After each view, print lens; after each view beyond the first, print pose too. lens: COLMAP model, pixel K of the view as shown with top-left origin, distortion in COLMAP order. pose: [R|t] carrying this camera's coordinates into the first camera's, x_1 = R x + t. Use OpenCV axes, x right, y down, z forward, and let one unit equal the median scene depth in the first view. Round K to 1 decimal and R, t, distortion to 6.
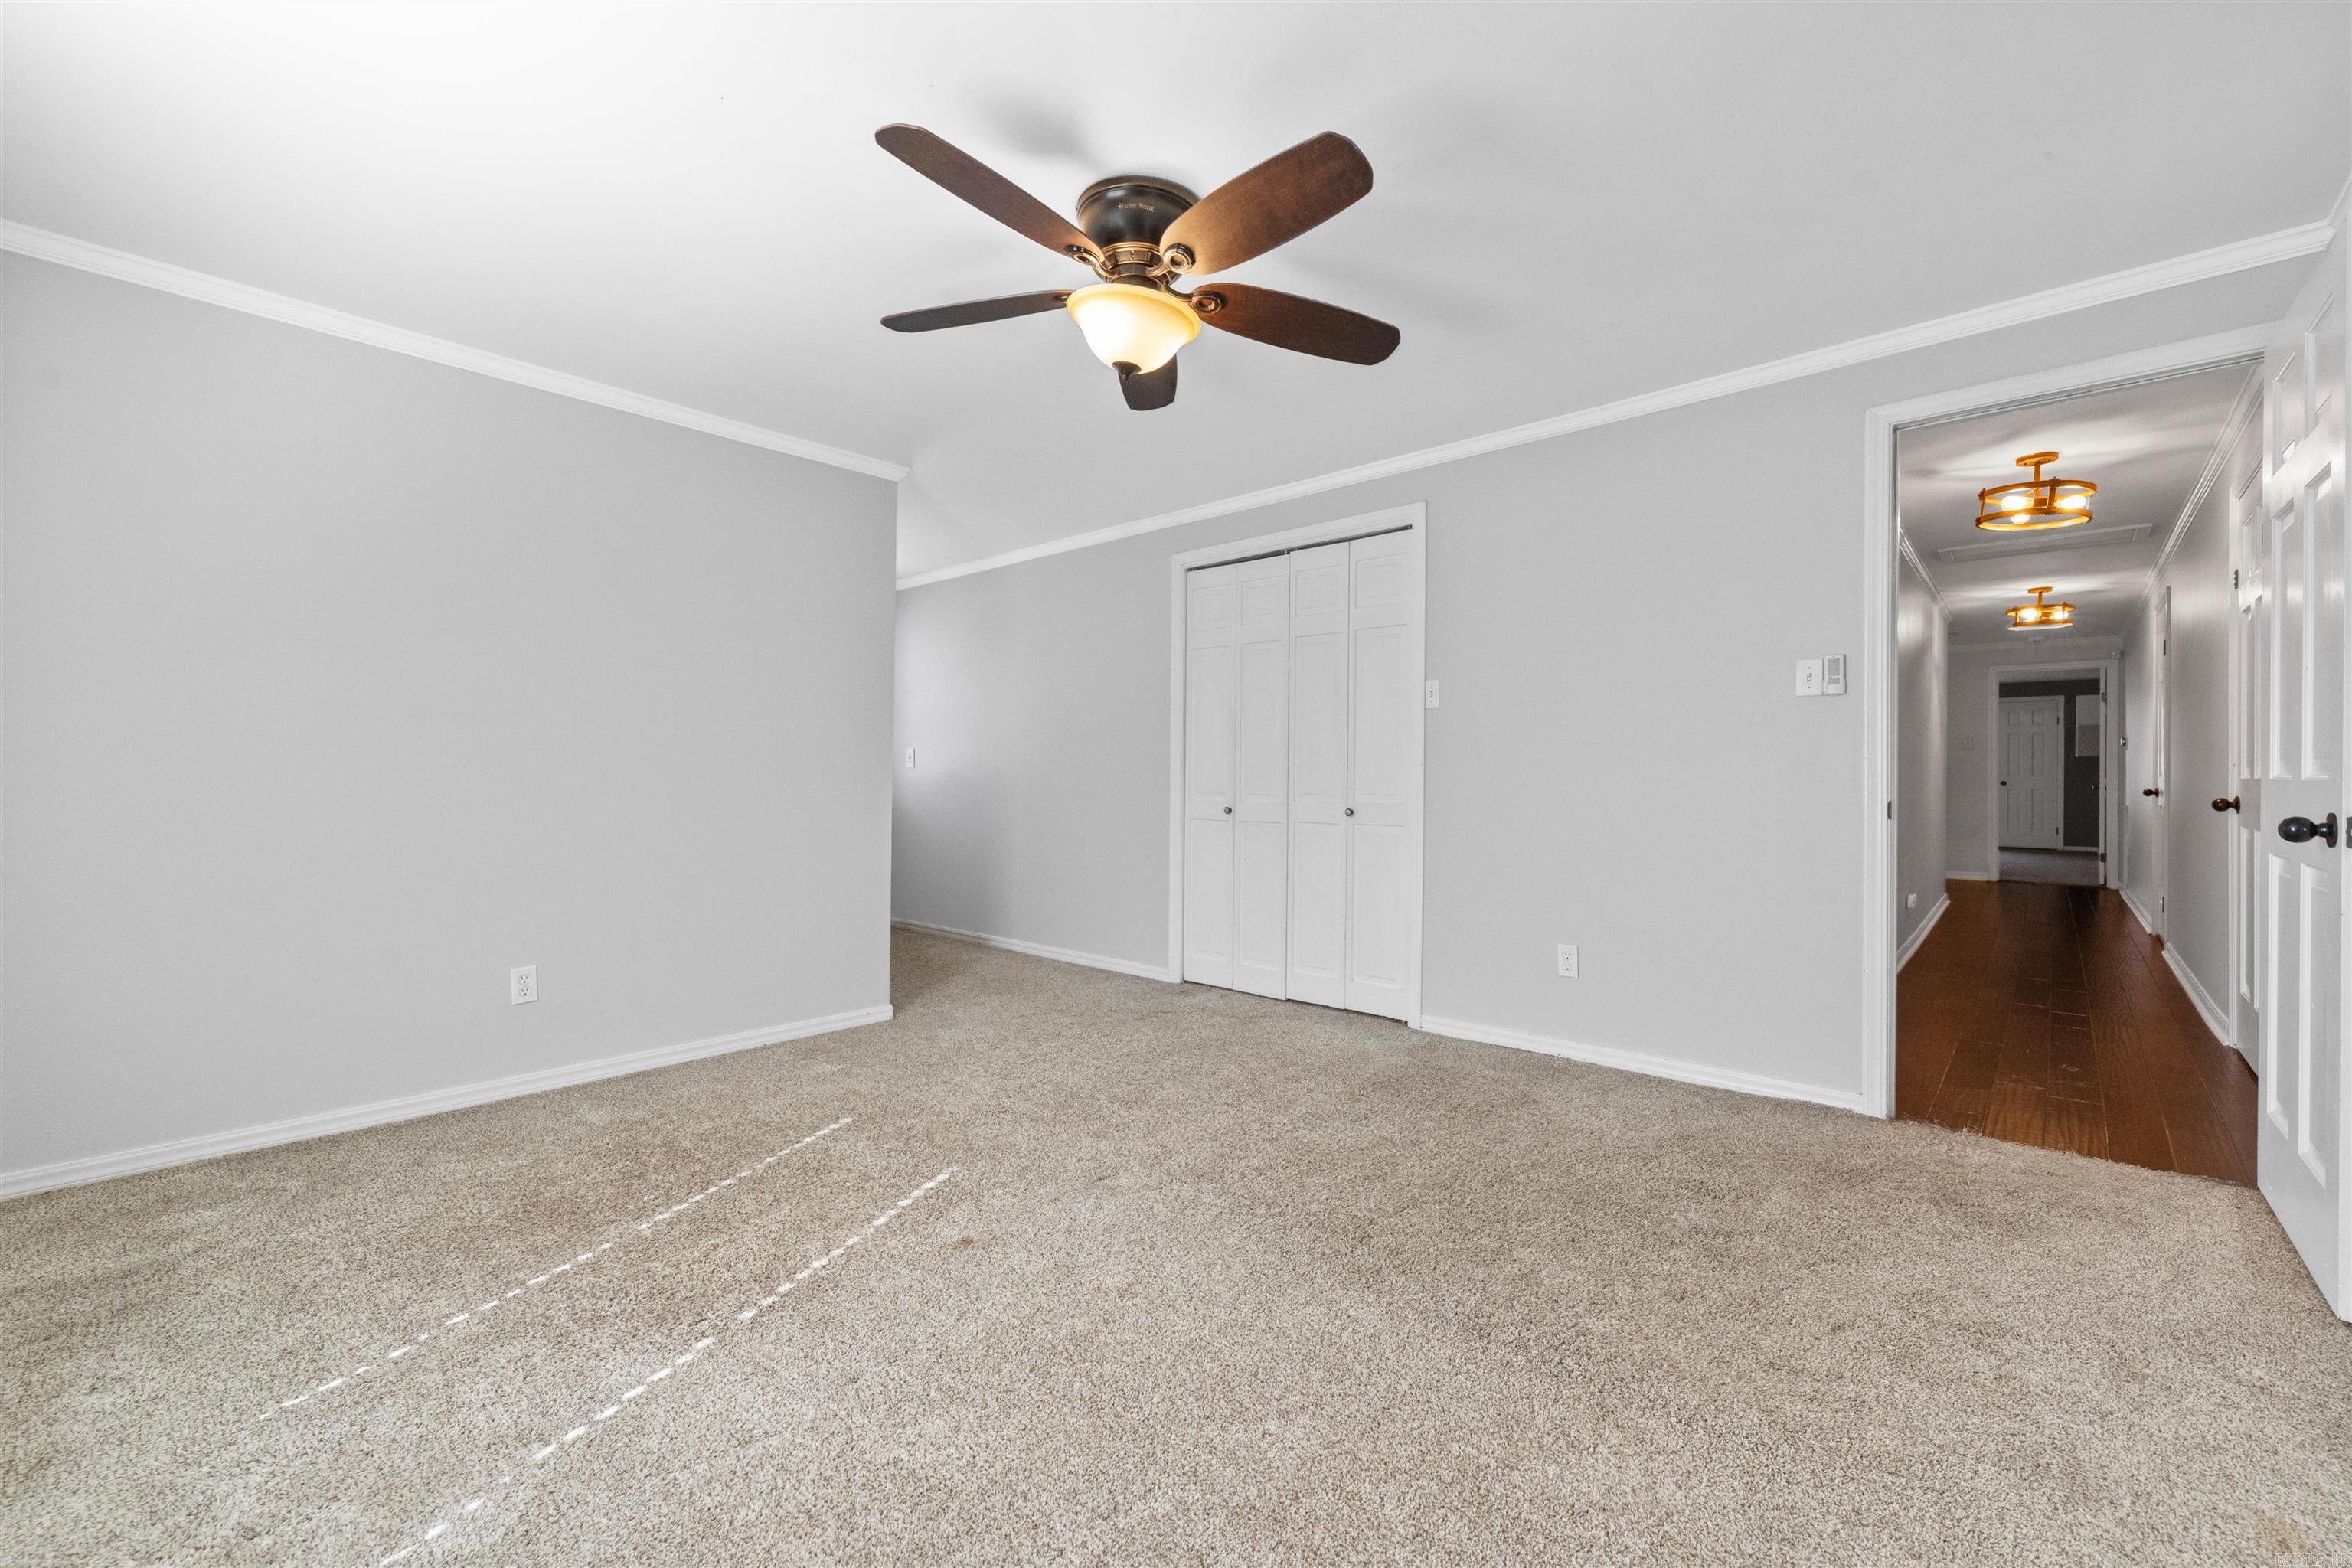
lens RADIAL K [[955.2, 0, 1172.8], [0, 955.2, 781.7], [0, 0, 1]] dist [-0.005812, -0.000871]
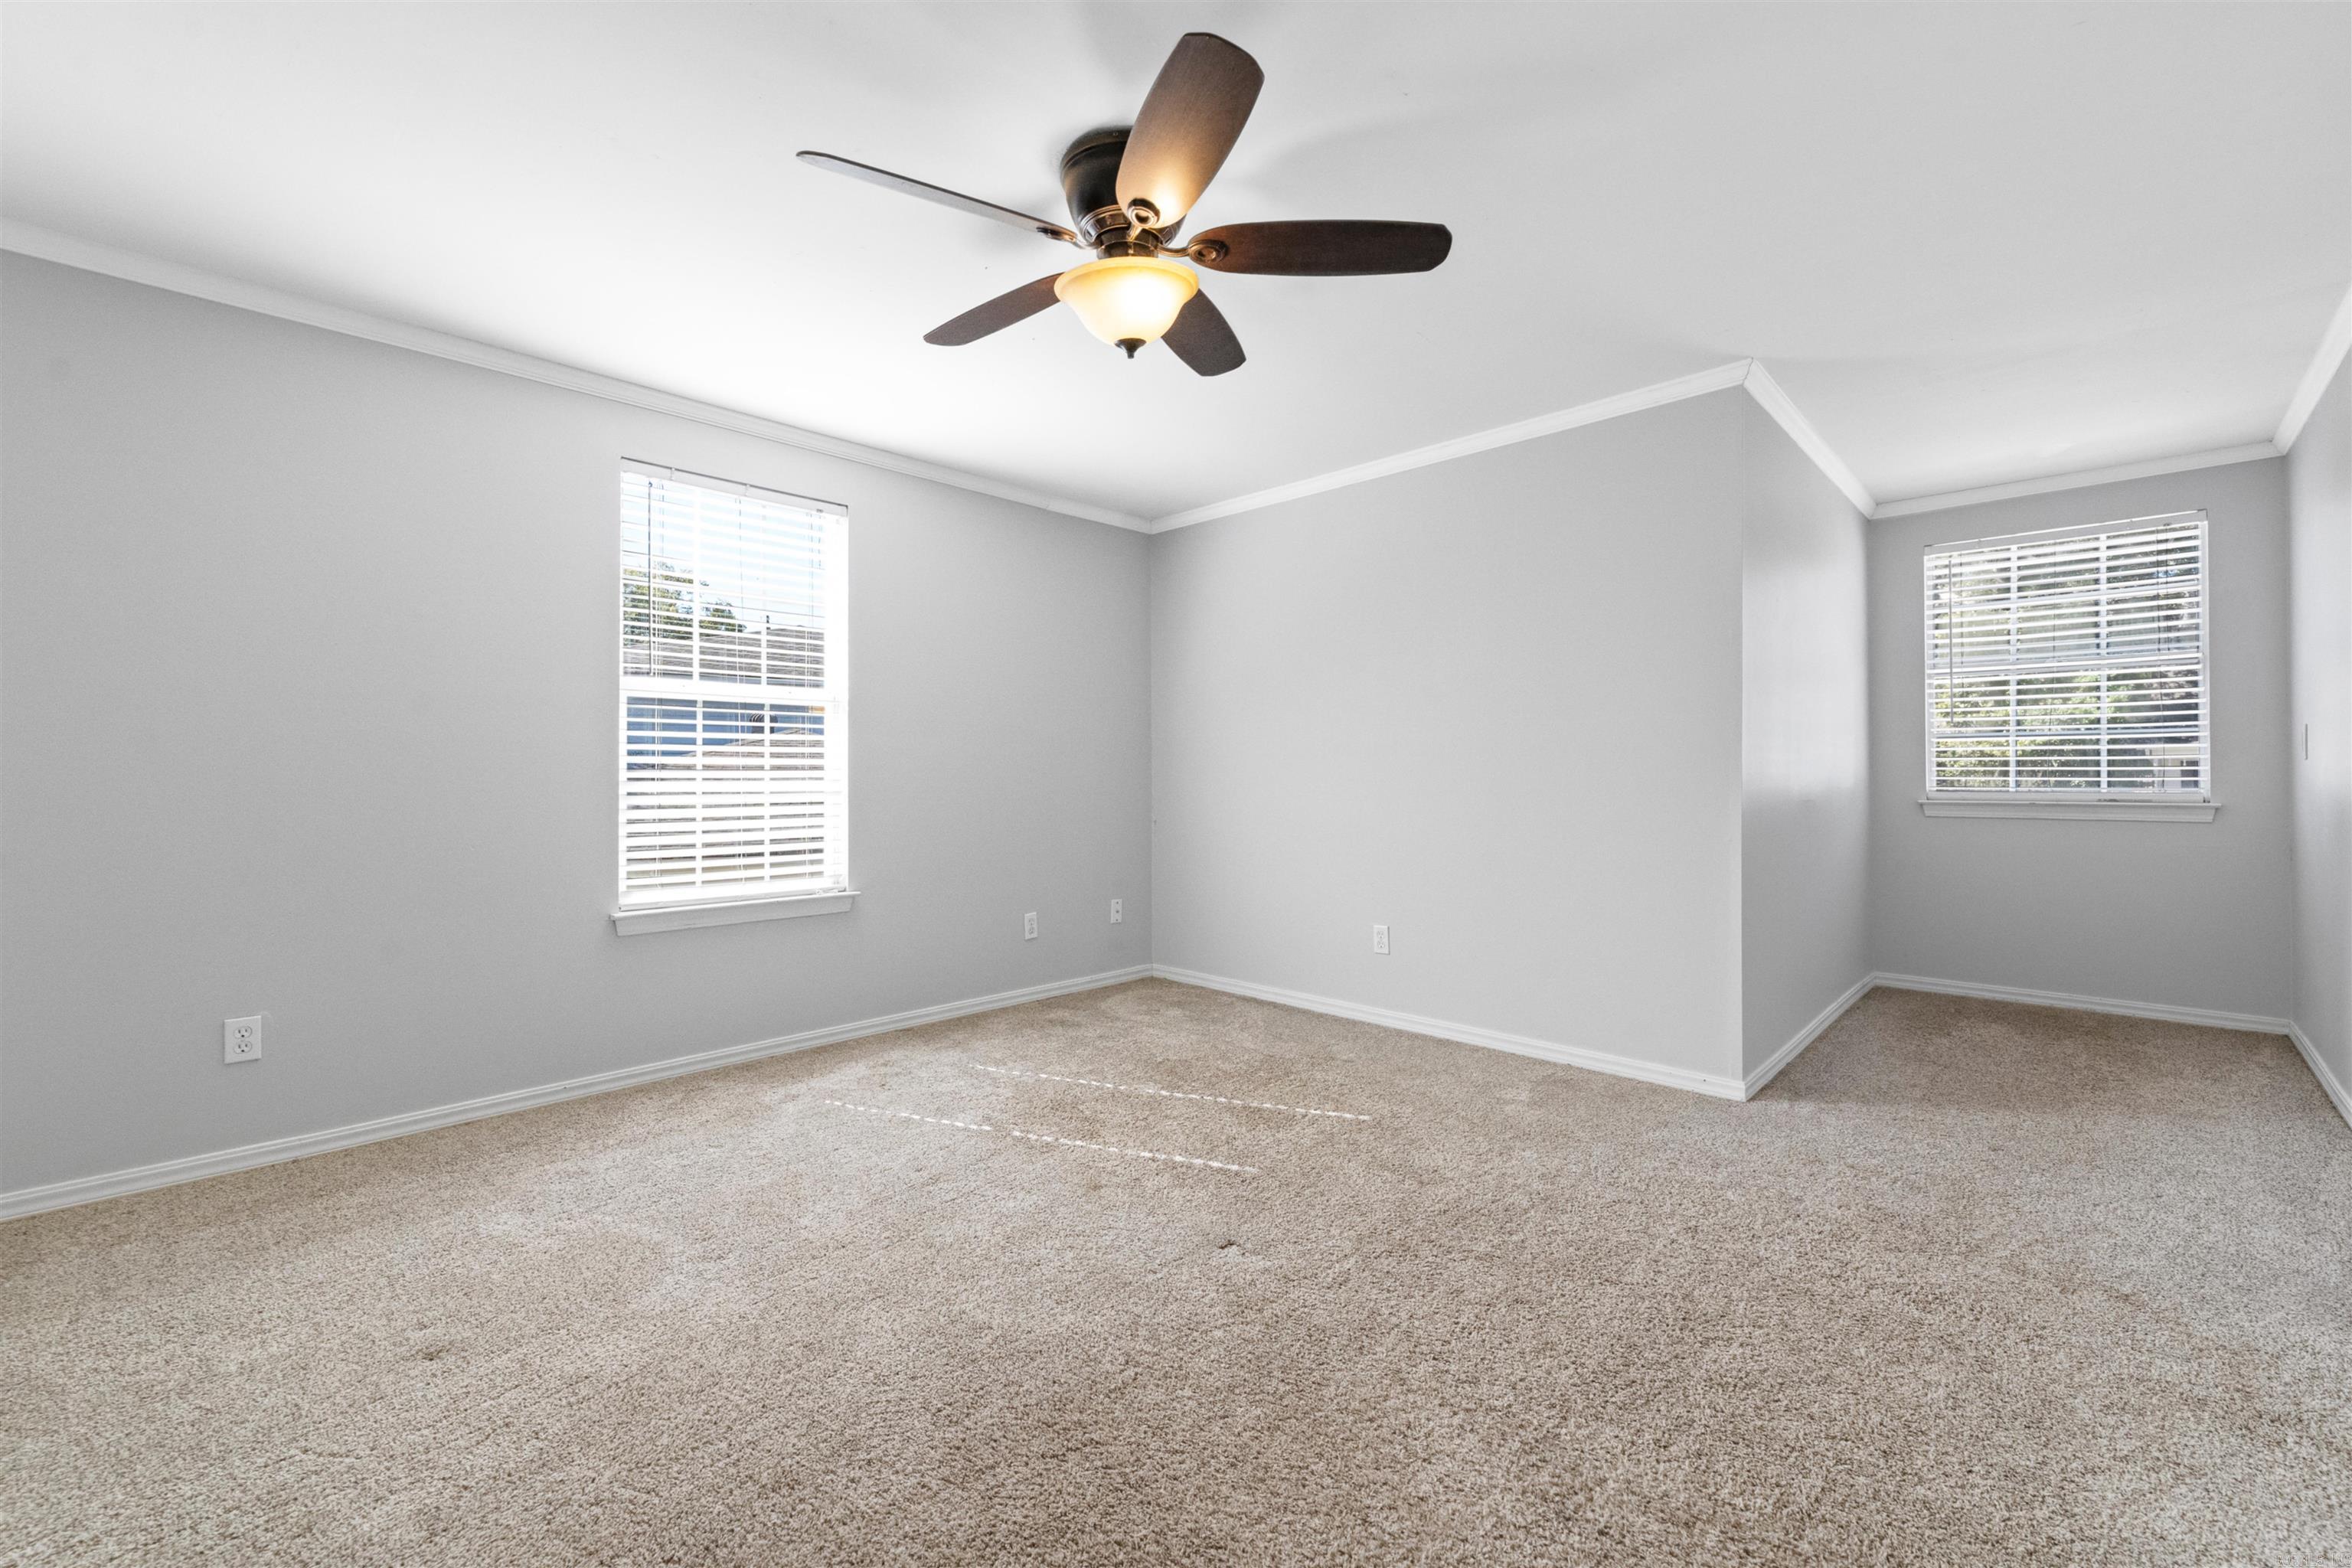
lens RADIAL K [[955.2, 0, 1173.0], [0, 955.2, 777.7], [0, 0, 1]] dist [-0.005812, -0.000871]
pose [[-0.047764, -0.001770, -0.998857, 0.790268], [-0.001410, 0.999998, -0.001705, -0.005769], [0.998858, 0.001327, -0.047766, 0.978349]]
